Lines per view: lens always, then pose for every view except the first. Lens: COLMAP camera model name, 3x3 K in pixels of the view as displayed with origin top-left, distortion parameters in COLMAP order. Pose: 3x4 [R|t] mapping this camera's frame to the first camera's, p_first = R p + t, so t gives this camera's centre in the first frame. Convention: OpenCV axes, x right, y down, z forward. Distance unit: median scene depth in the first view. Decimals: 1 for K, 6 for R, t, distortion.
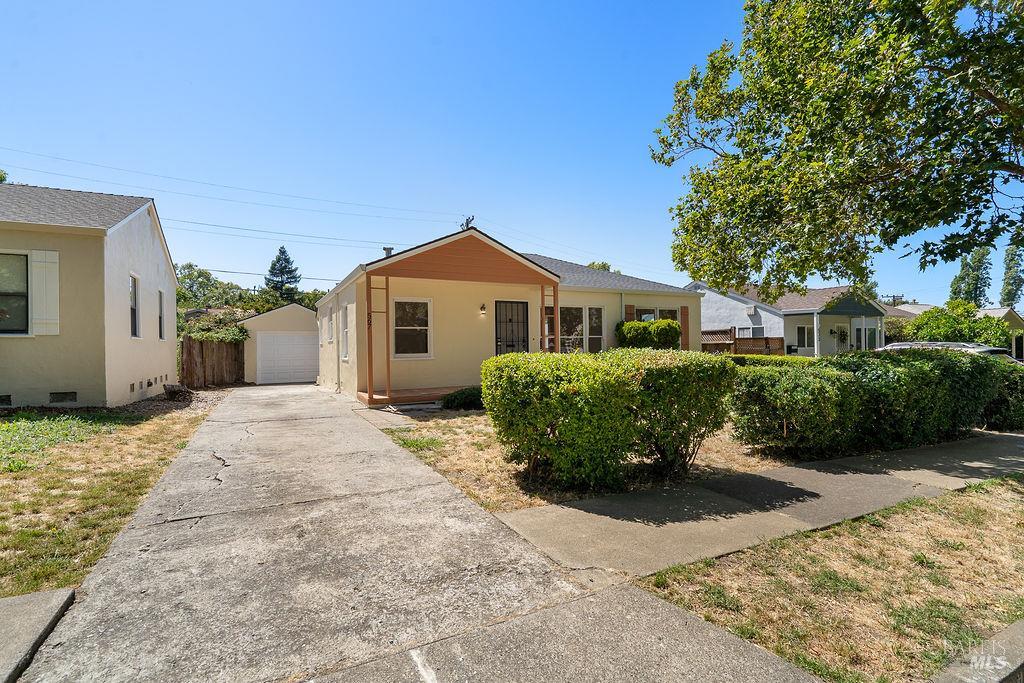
lens RADIAL K [[465.1, 0, 511.5], [0, 465.1, 345.2], [0, 0, 1]] dist [0.000269, 0.000228]
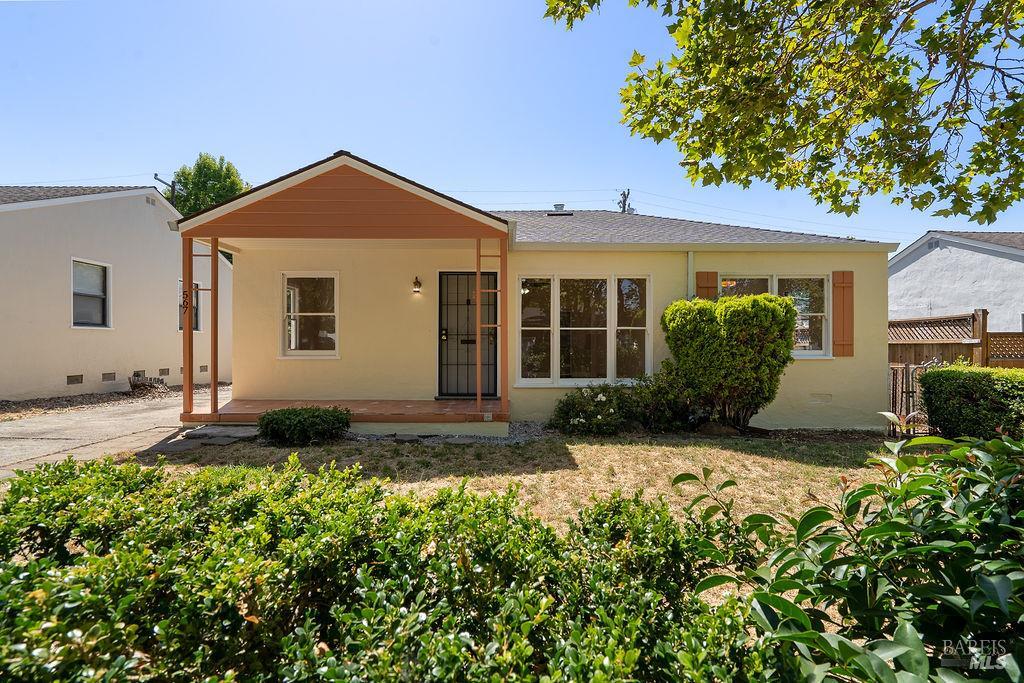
lens RADIAL K [[465.1, 0, 511.5], [0, 465.1, 345.2], [0, 0, 1]] dist [0.000269, 0.000228]
pose [[0.888254, 0.013948, -0.459140, 0.352485], [-0.014701, 0.999890, 0.001933, 0.004410], [0.459117, 0.005032, 0.888362, 0.460504]]
